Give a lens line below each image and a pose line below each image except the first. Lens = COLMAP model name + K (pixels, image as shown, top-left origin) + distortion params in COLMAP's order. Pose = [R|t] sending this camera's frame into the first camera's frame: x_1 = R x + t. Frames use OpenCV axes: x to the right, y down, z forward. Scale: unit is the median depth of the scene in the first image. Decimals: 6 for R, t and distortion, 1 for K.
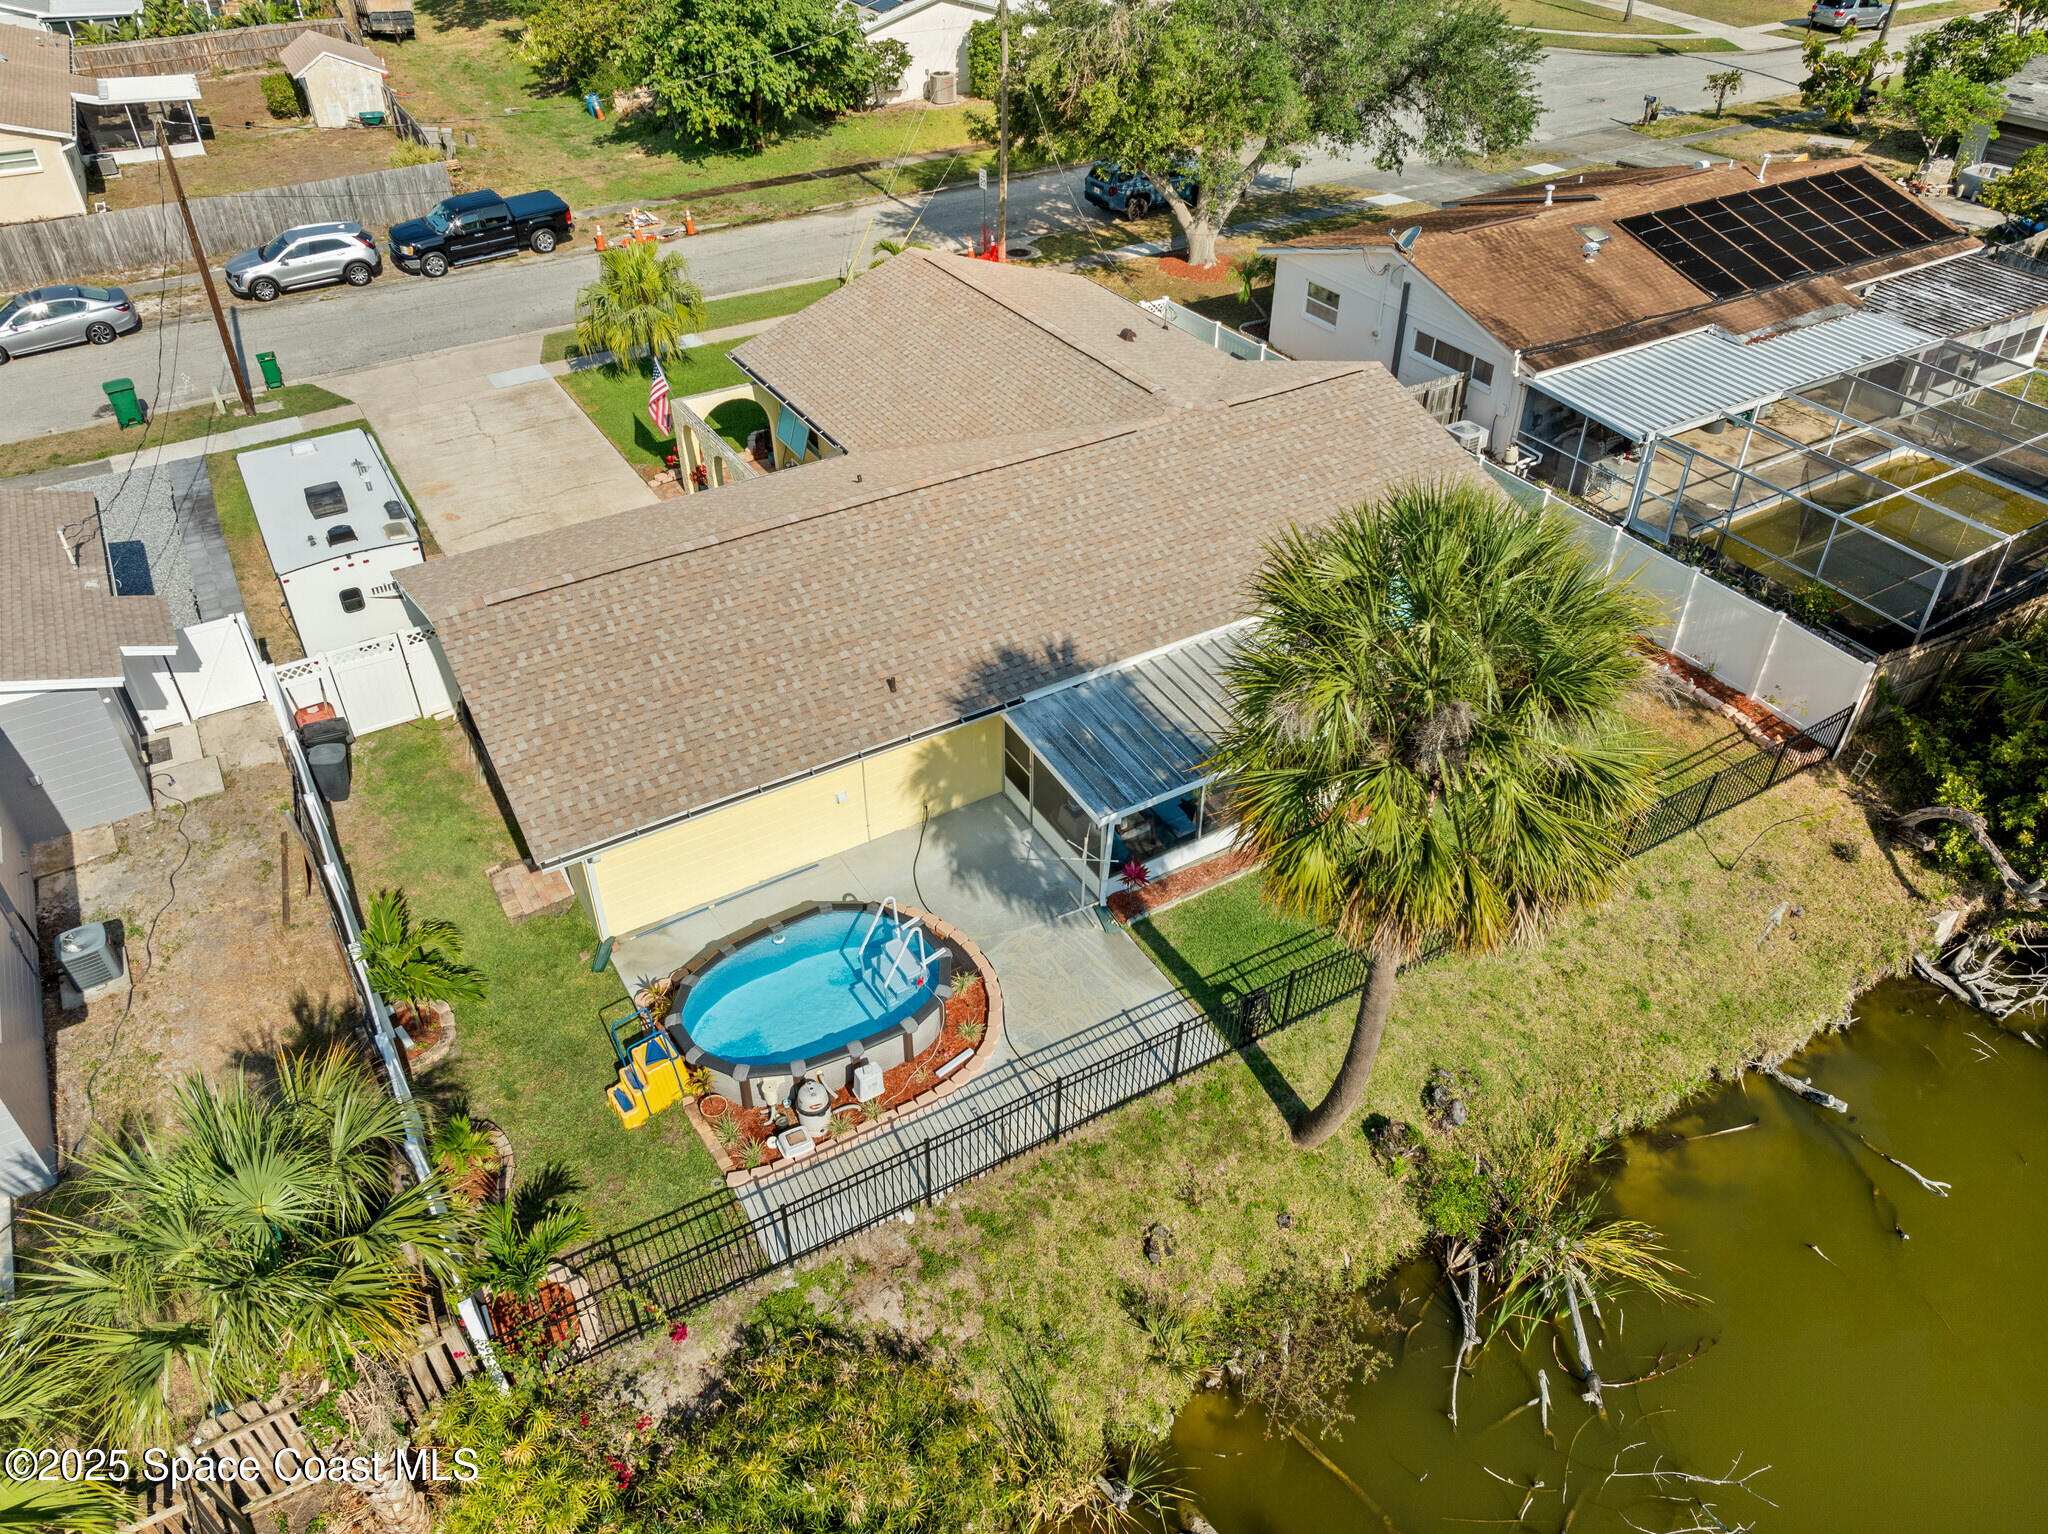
lens RADIAL K [[1449.1, 0, 1024.0], [0, 1449.1, 767.0], [0, 0, 1]] dist [-0.050315, 0.023228]
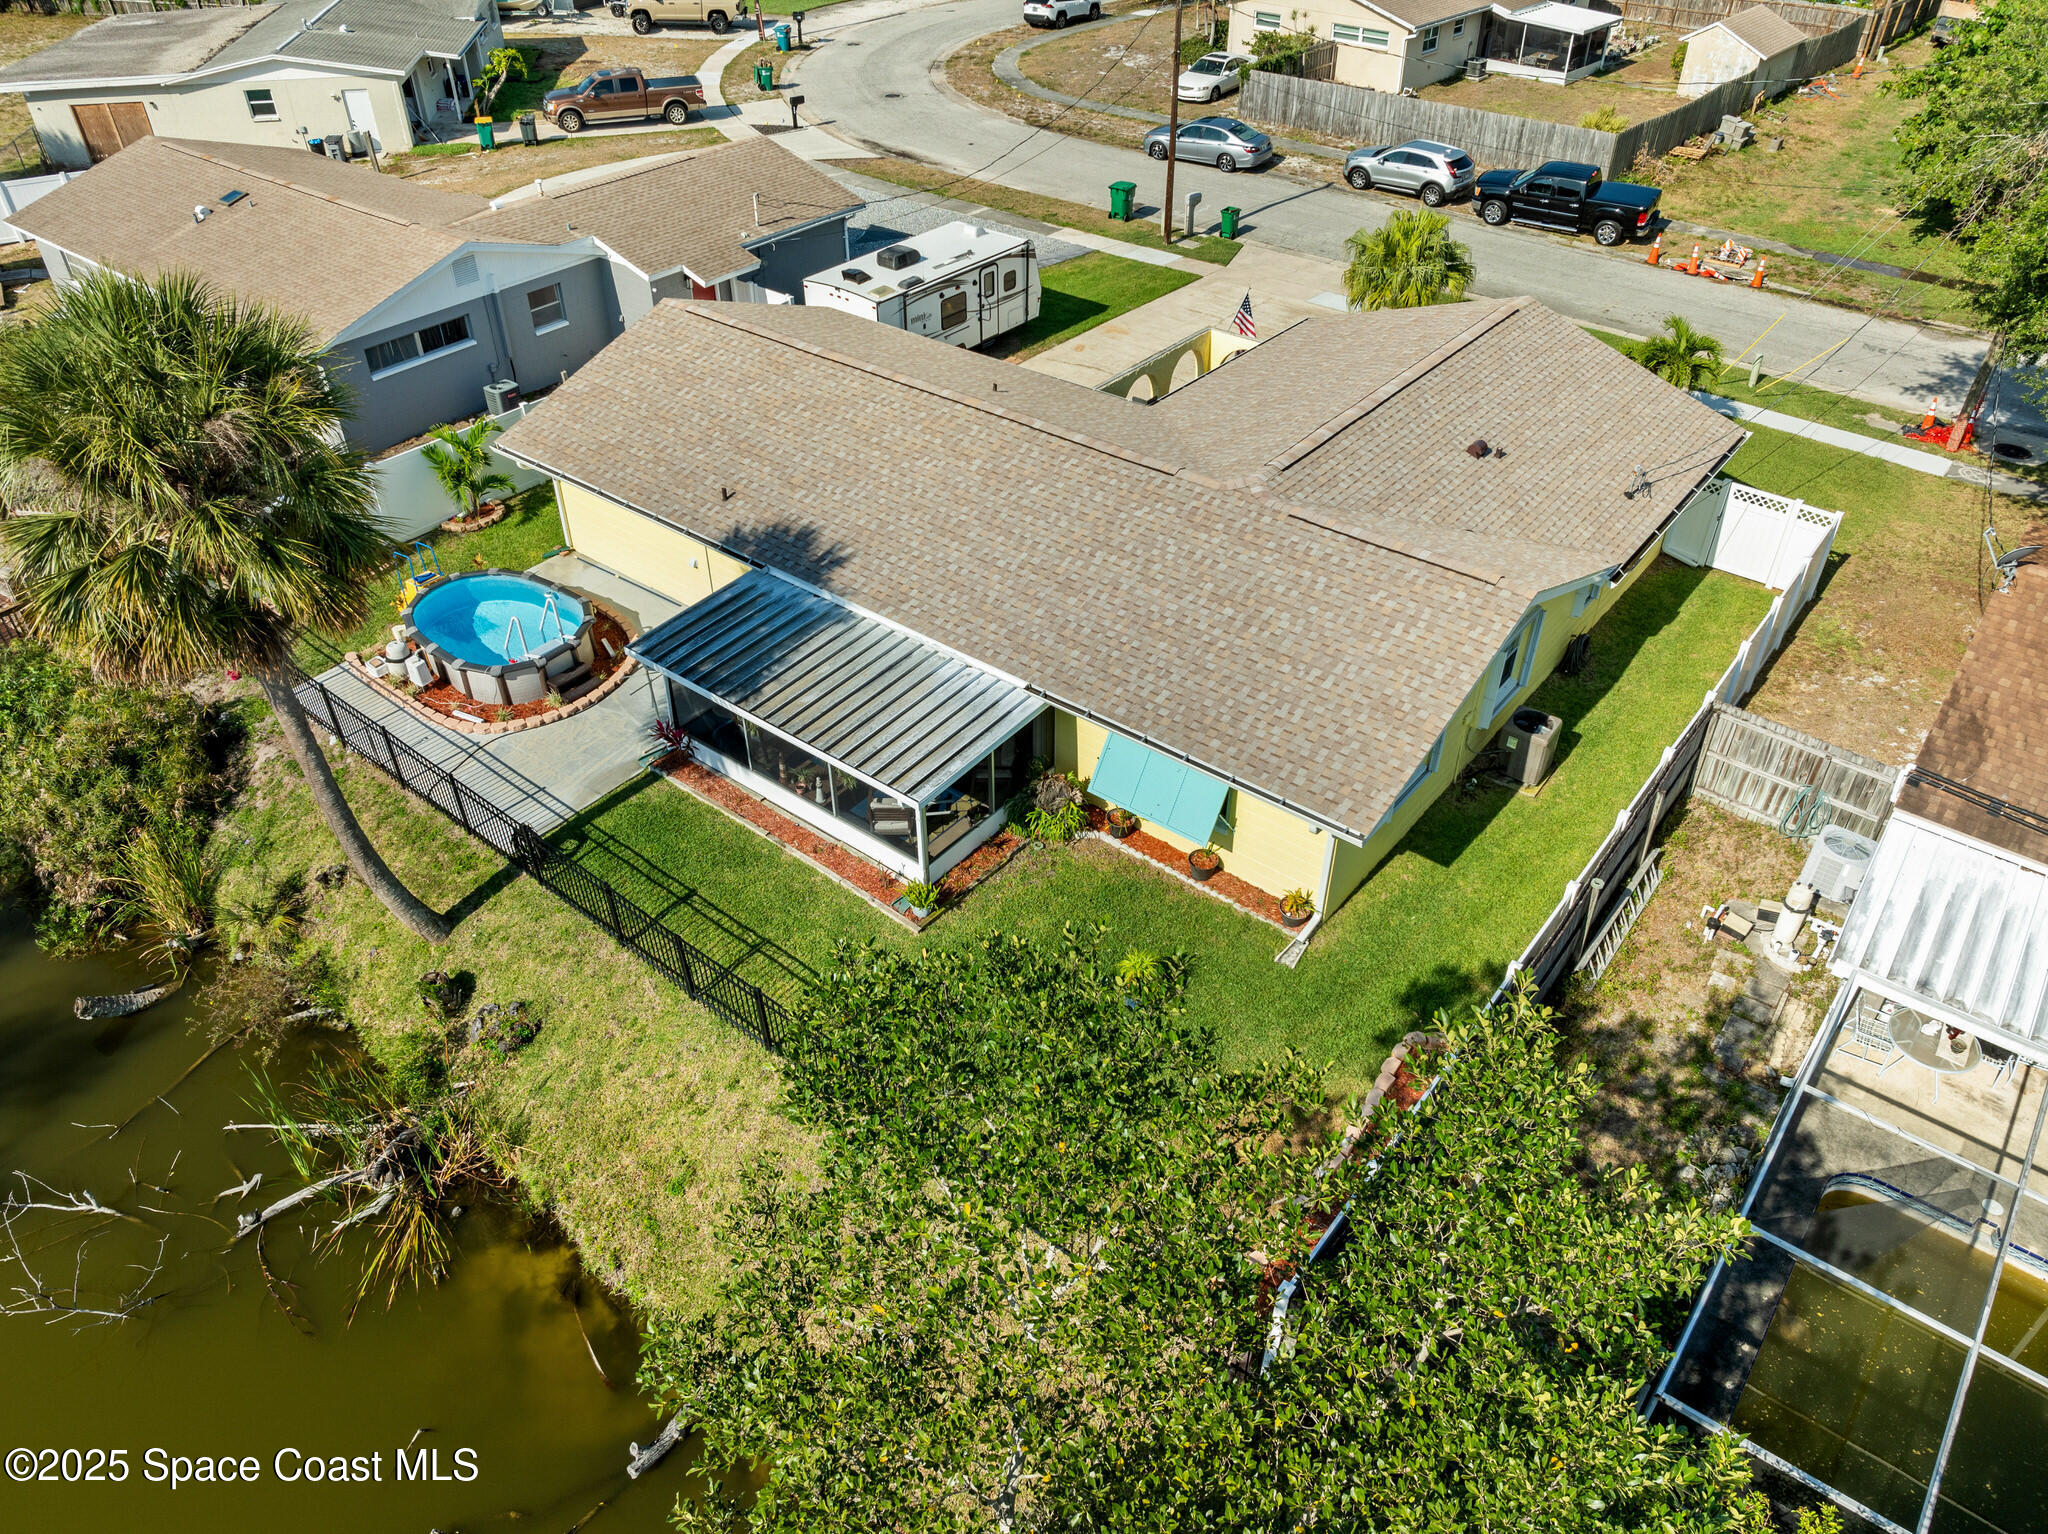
lens RADIAL K [[1449.1, 0, 1024.0], [0, 1449.1, 767.0], [0, 0, 1]] dist [-0.050315, 0.023228]
pose [[0.345046, 0.576981, -0.740294, 0.588291], [-0.572408, 0.754436, 0.321208, -0.242422], [0.743836, 0.312919, 0.590584, 0.346084]]
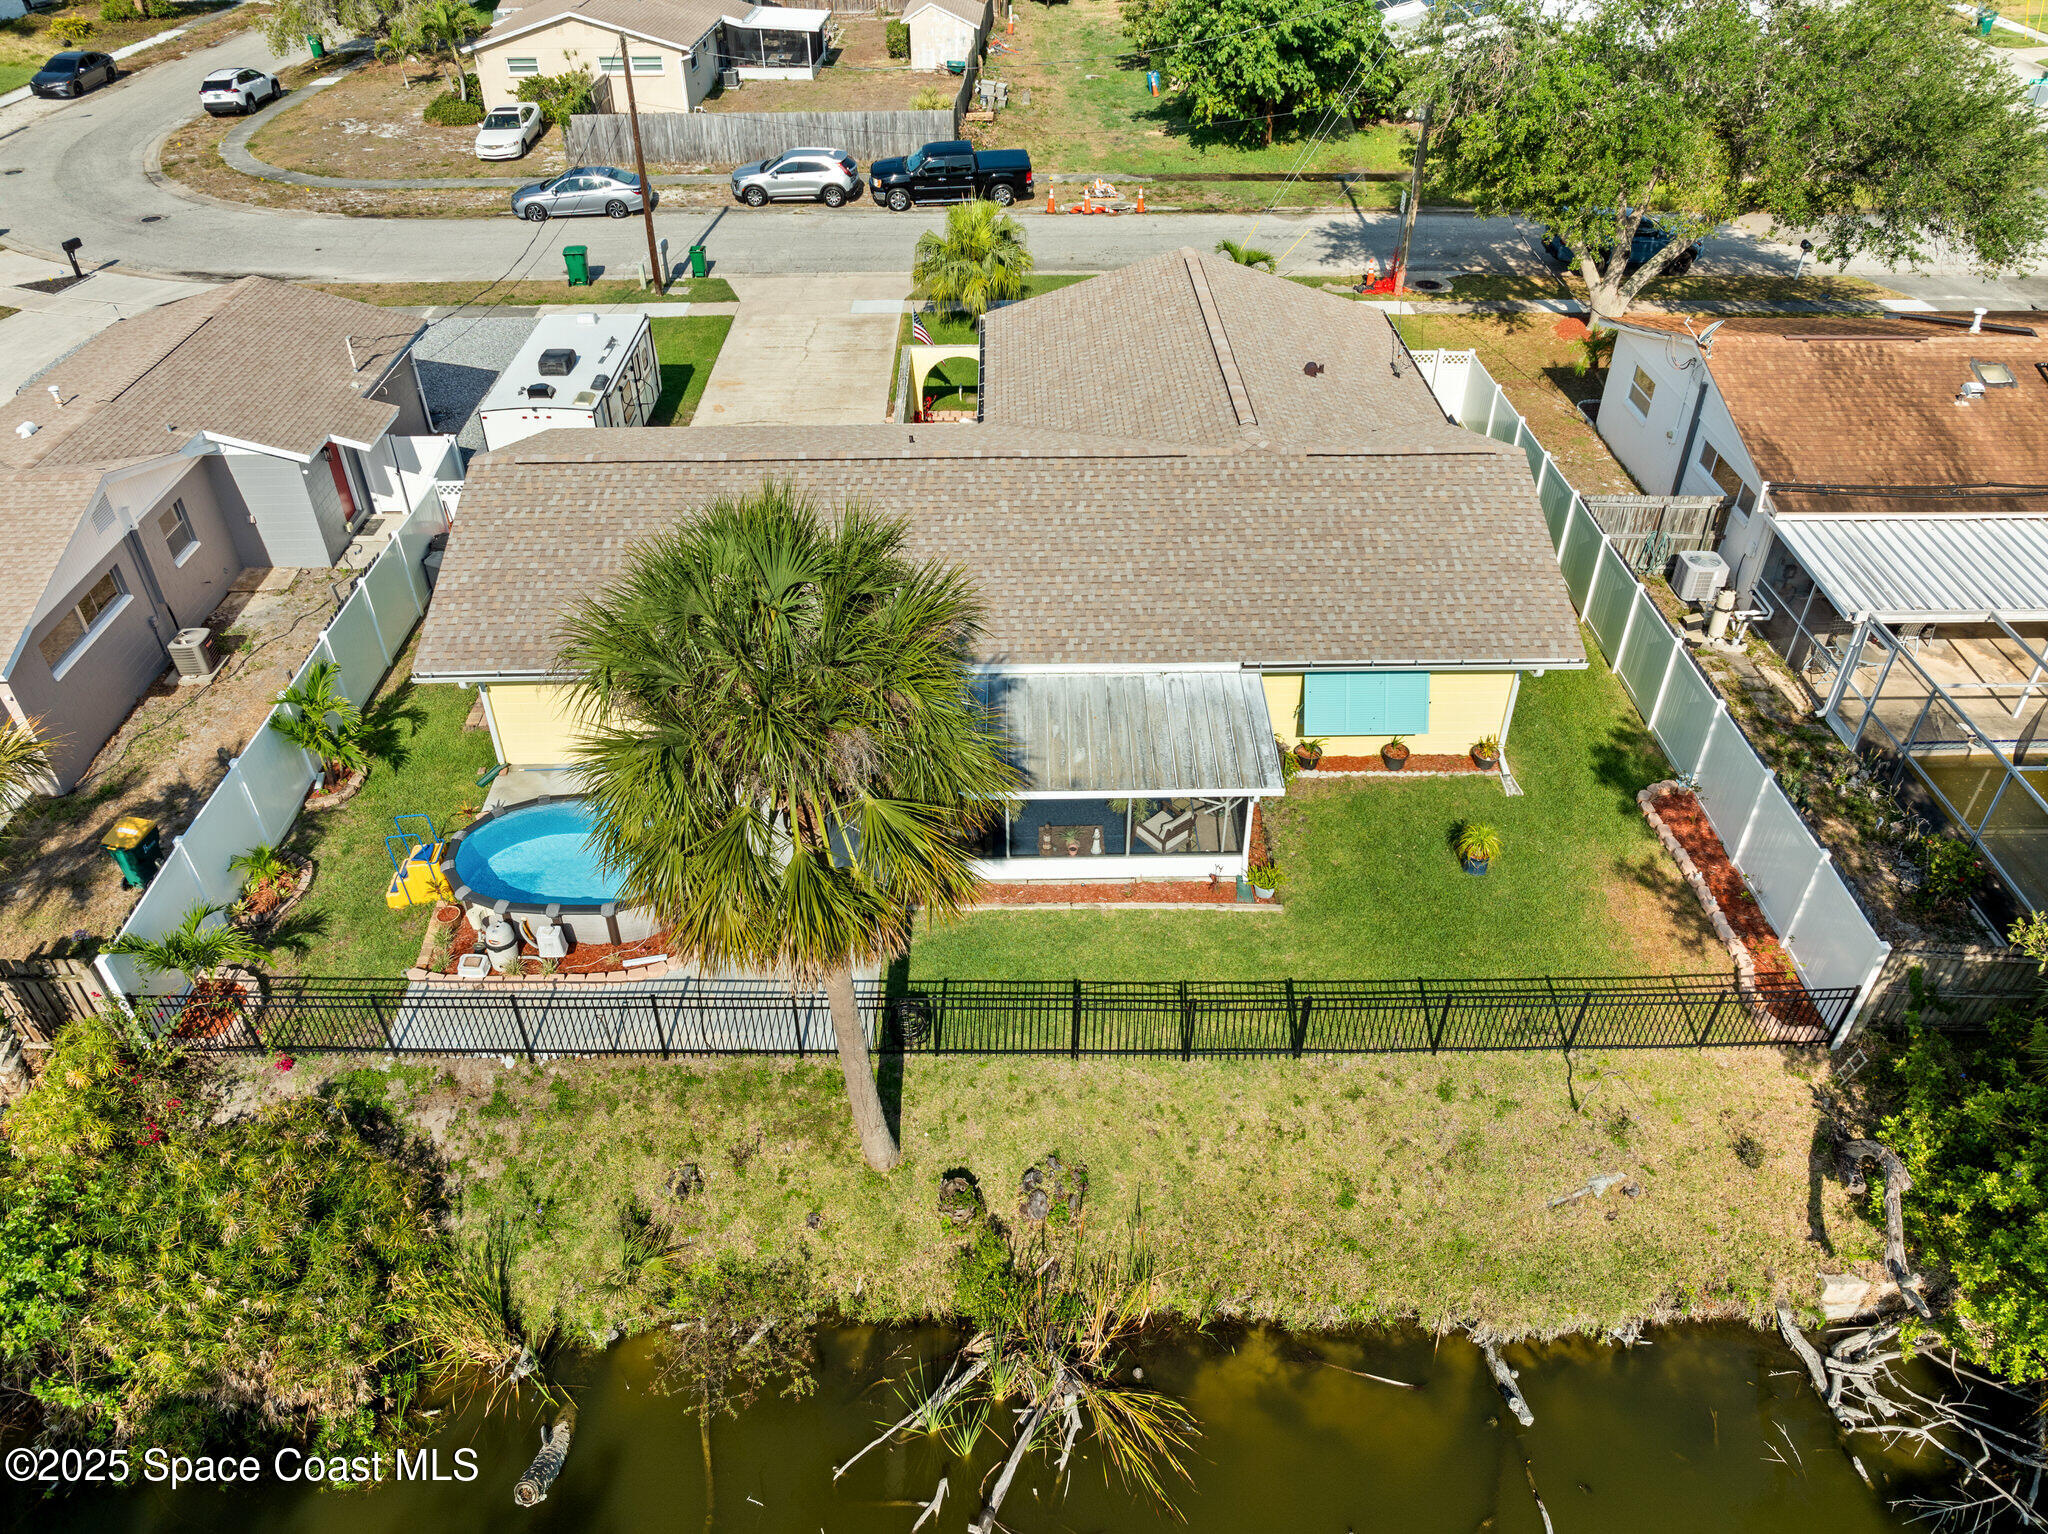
lens RADIAL K [[1449.1, 0, 1024.0], [0, 1449.1, 767.0], [0, 0, 1]] dist [-0.050315, 0.023228]
pose [[0.865037, 0.305905, -0.397659, 0.317112], [-0.305654, 0.949866, 0.065800, -0.048642], [0.397852, 0.064627, 0.915171, 0.065859]]
